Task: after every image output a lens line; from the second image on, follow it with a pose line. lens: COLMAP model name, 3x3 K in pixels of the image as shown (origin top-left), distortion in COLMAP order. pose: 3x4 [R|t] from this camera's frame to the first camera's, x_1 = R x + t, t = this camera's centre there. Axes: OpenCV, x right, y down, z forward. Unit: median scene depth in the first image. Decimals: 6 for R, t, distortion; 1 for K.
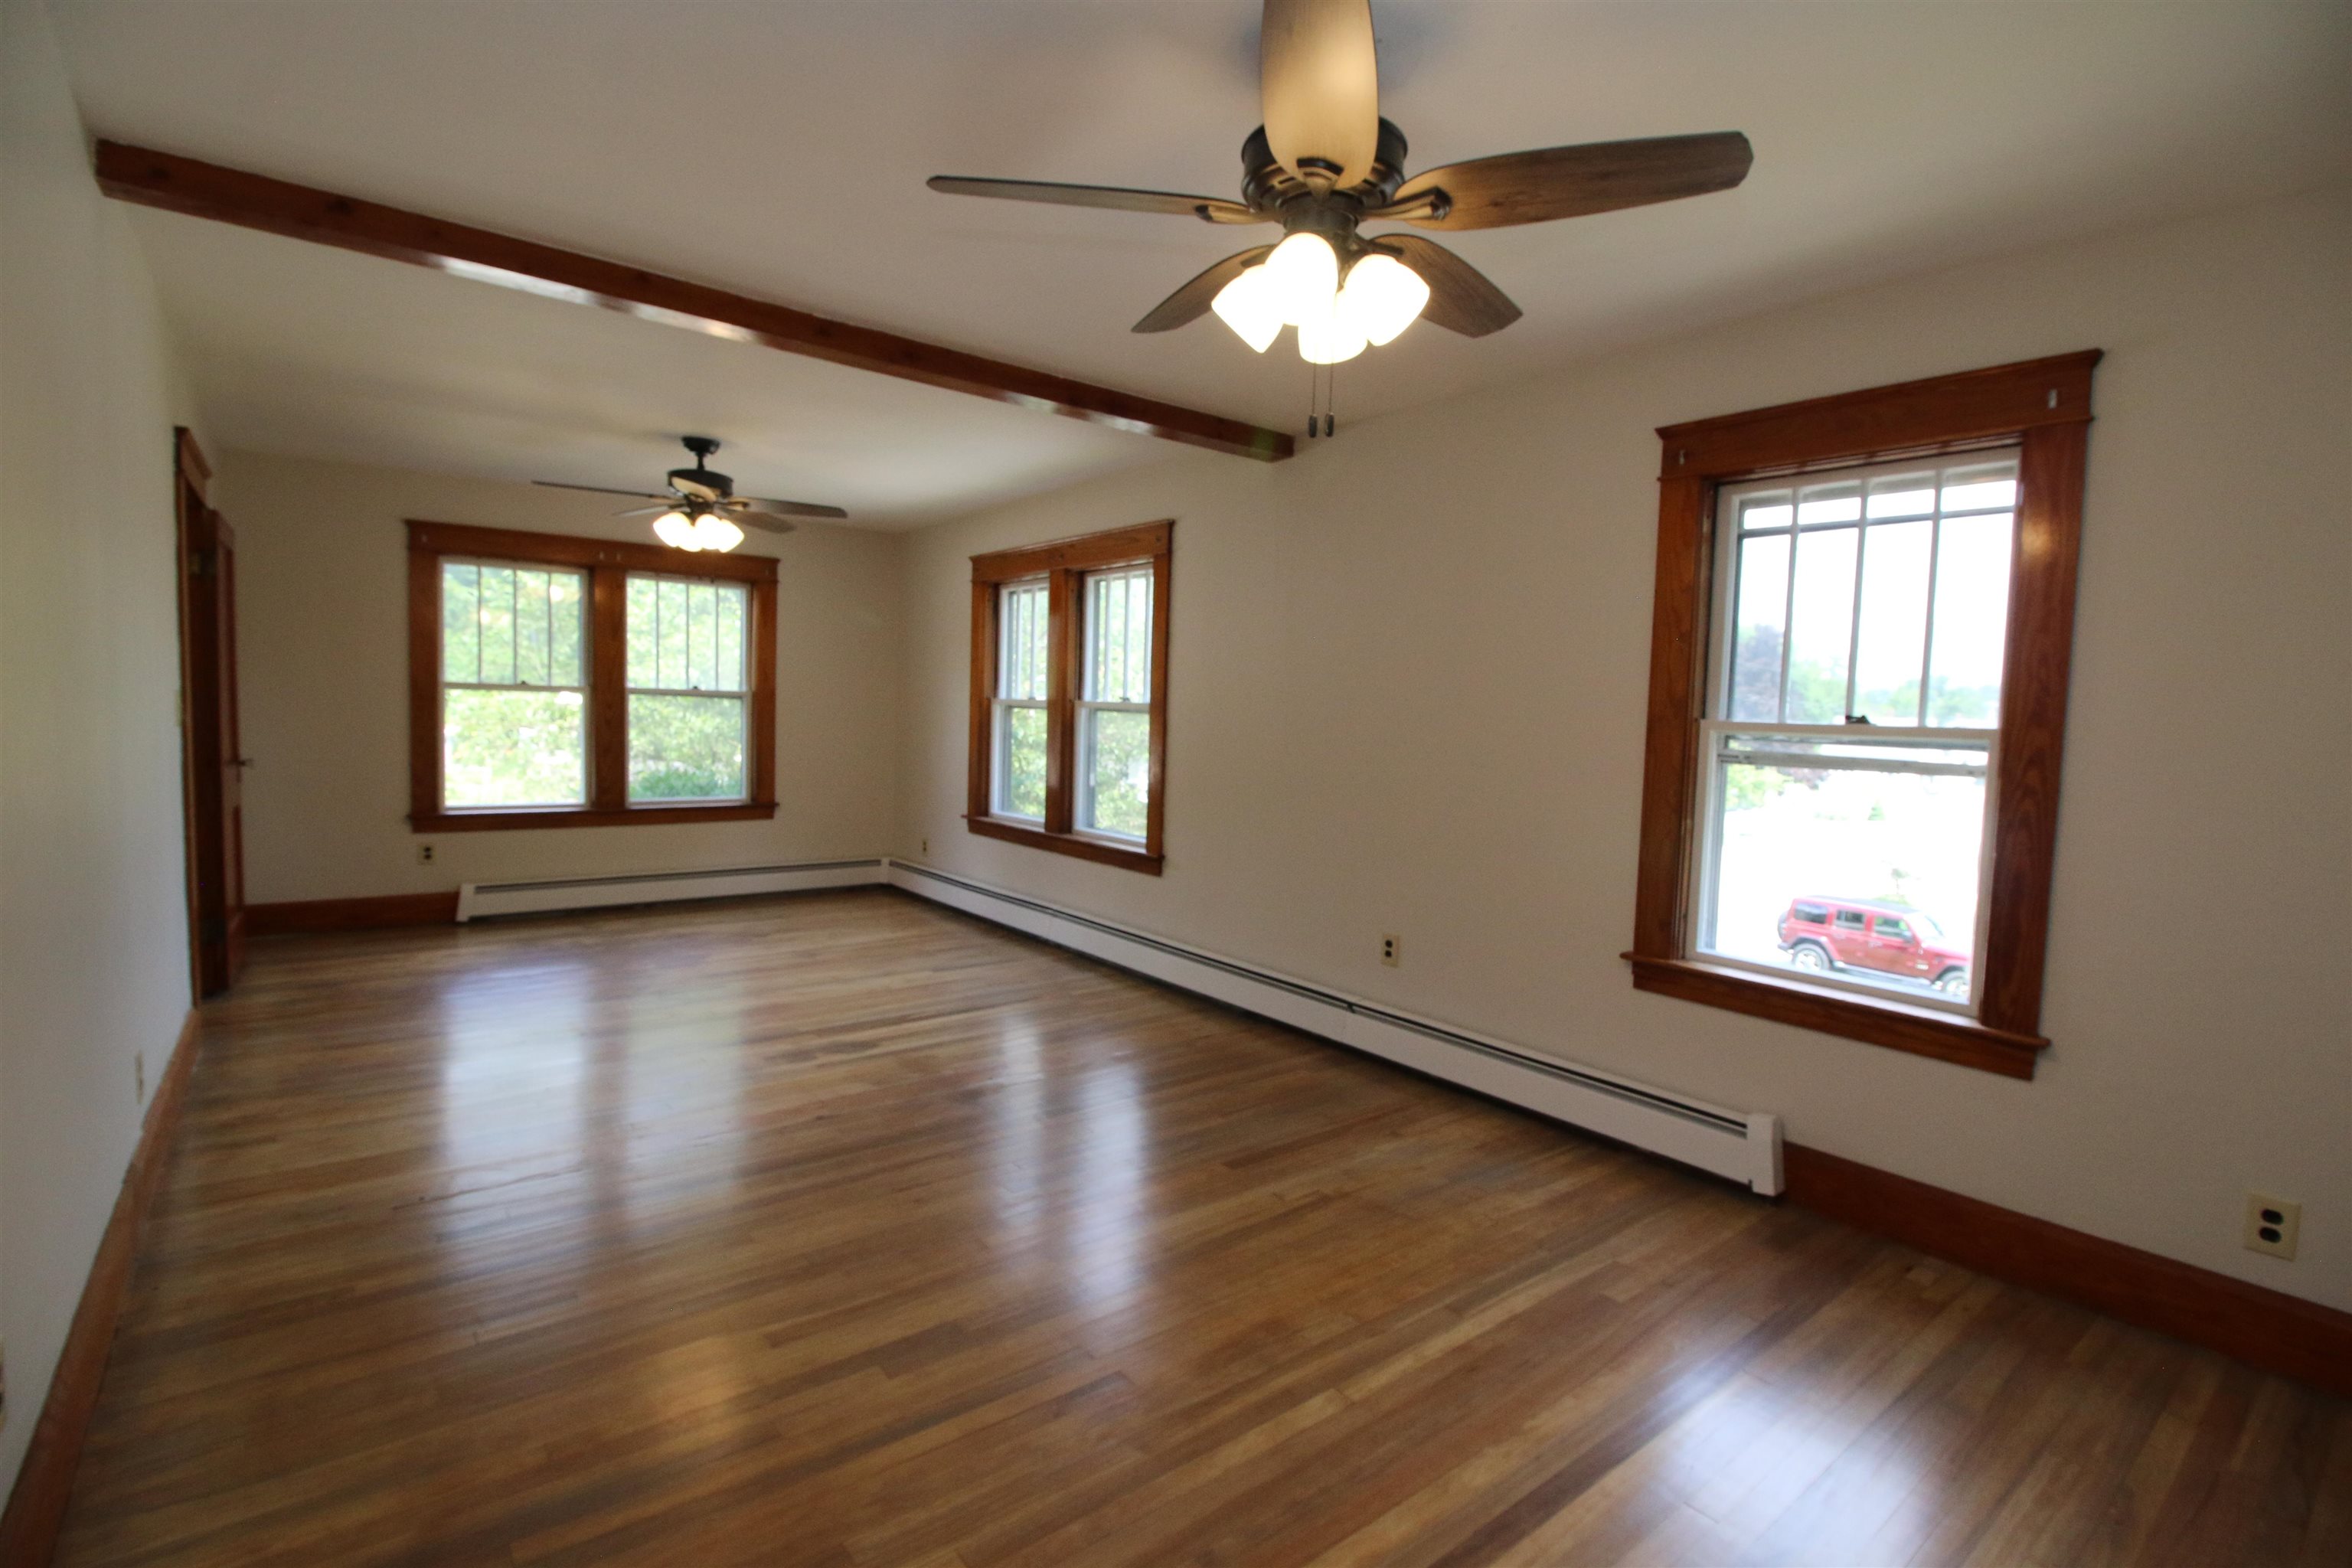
lens RADIAL K [[1079.6, 0, 1178.2], [0, 1079.6, 782.5], [0, 0, 1]] dist [-0.008756, -0.009239]
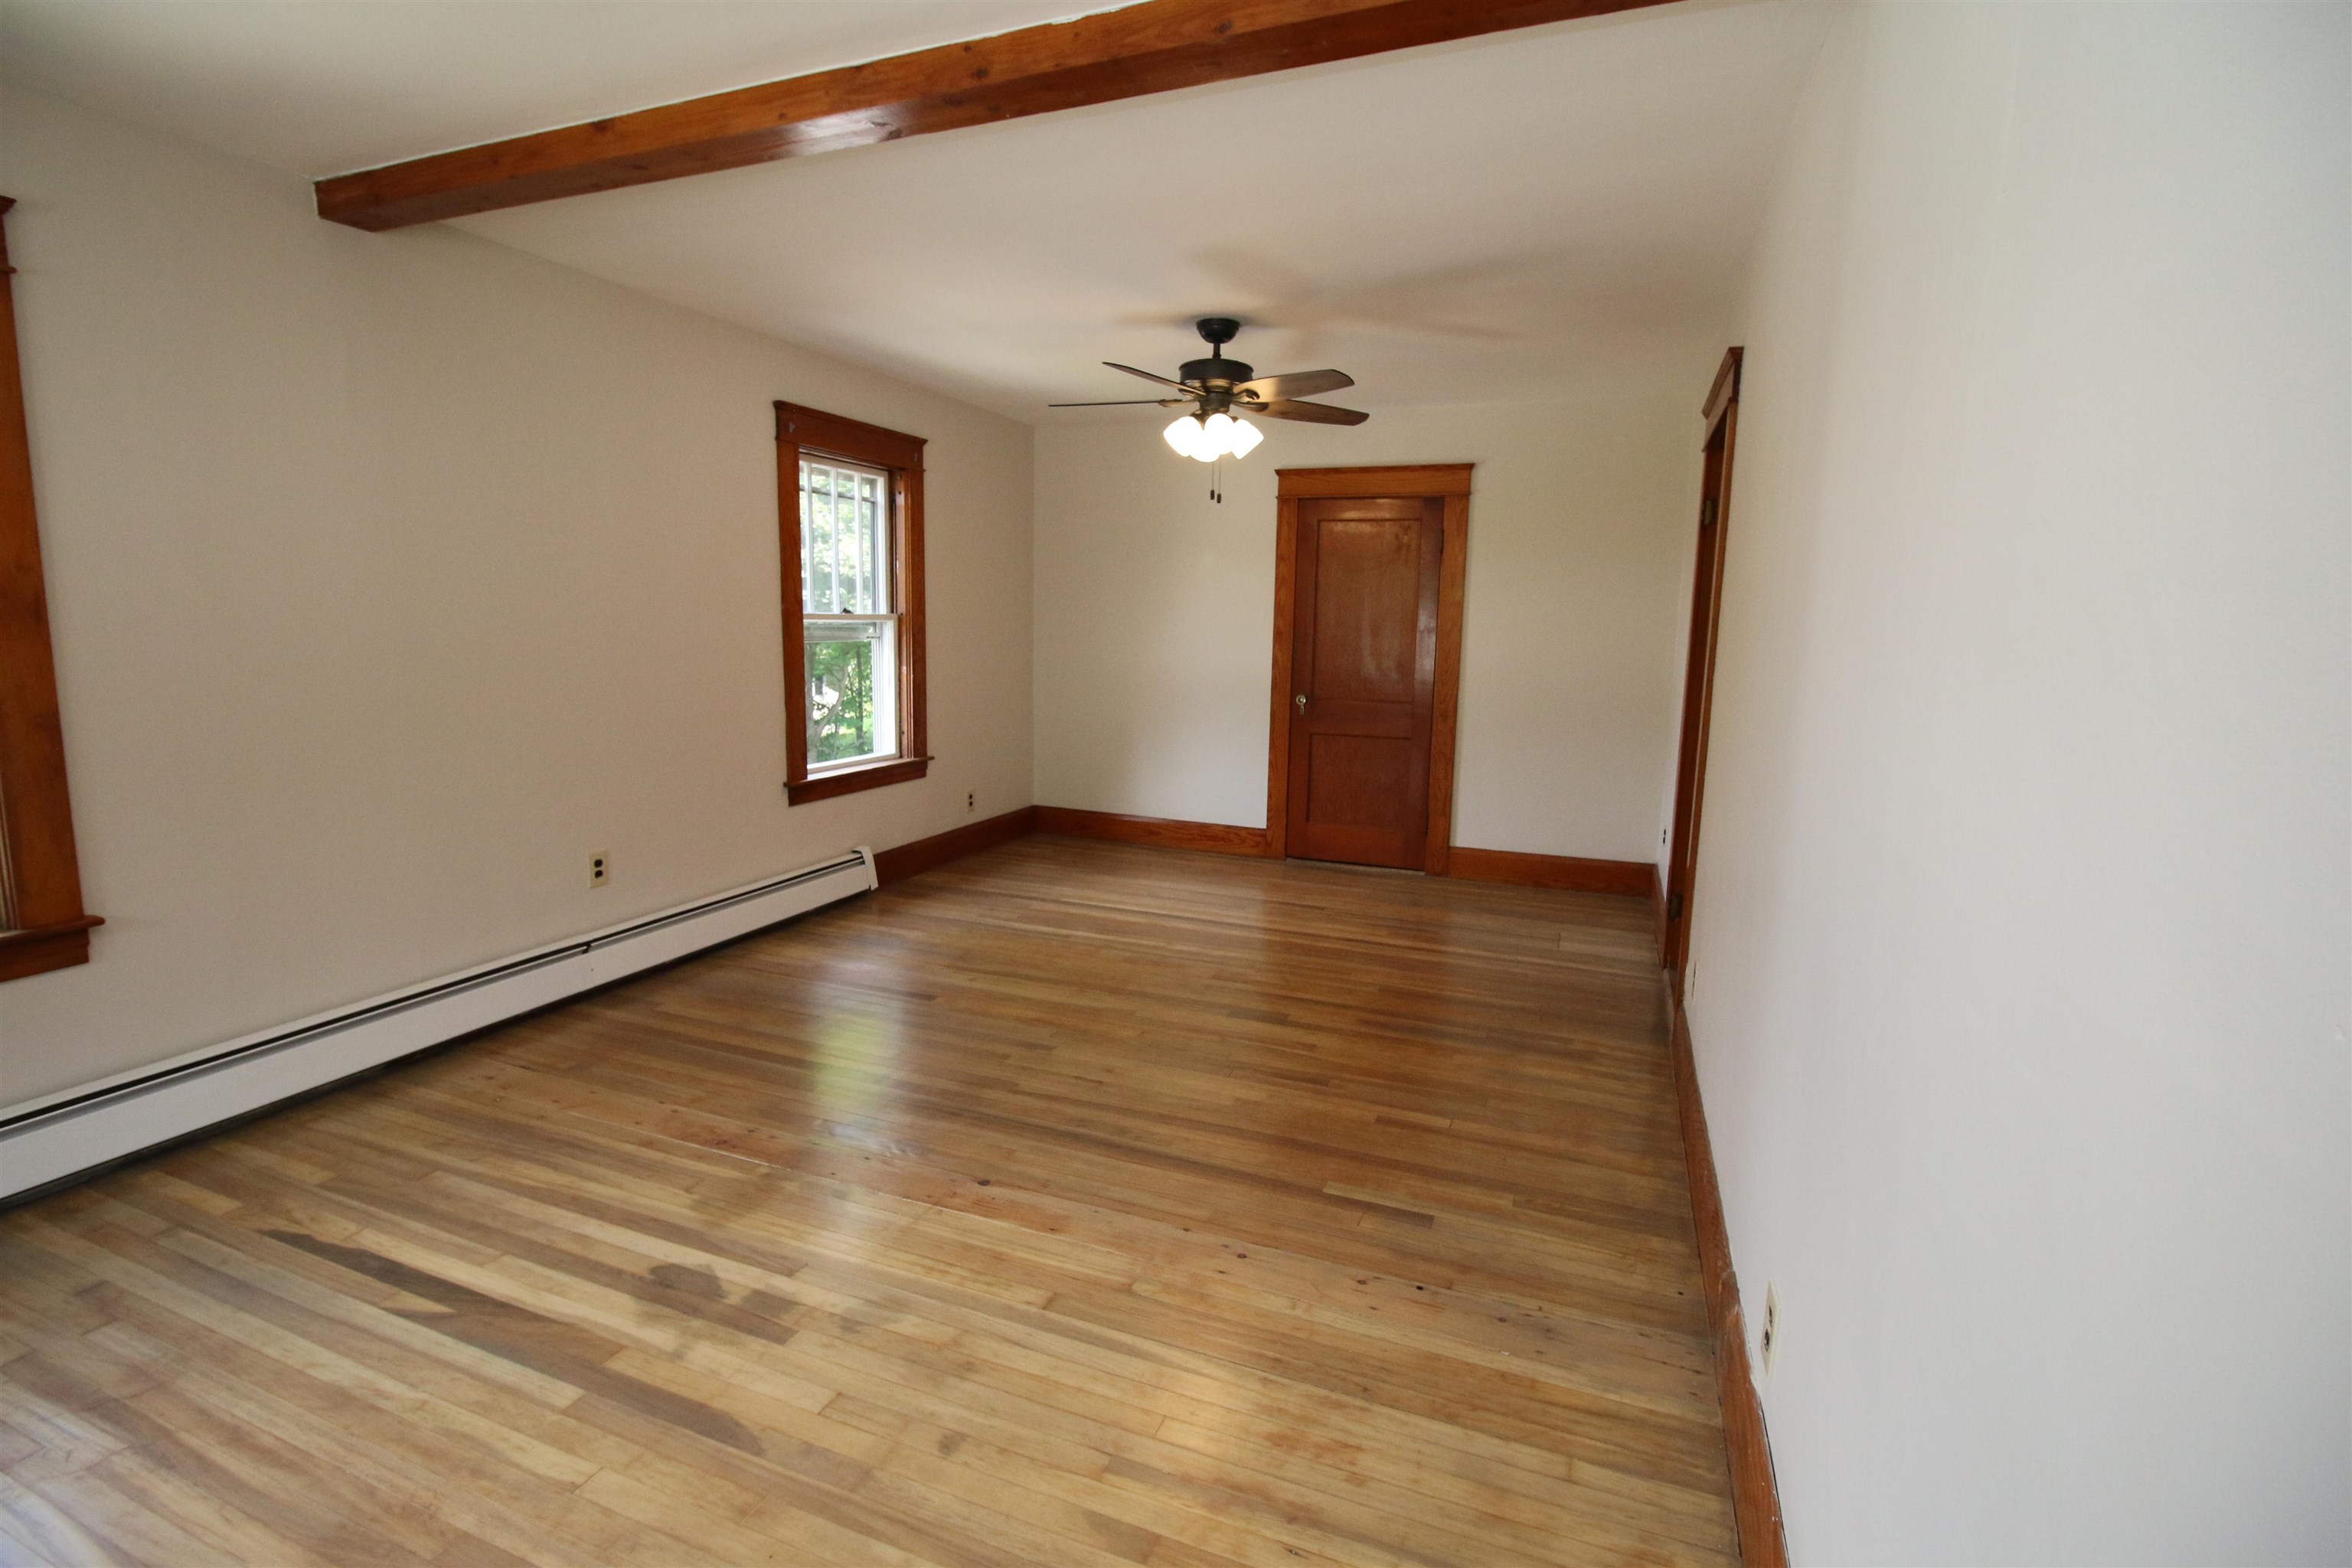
lens RADIAL K [[1079.6, 0, 1178.2], [0, 1079.6, 782.5], [0, 0, 1]] dist [-0.008756, -0.009239]
pose [[-0.494287, -0.174249, 0.851656, -1.116327], [0.024760, 0.976485, 0.214160, -0.140914], [-0.868946, 0.126944, -0.478350, 1.347291]]
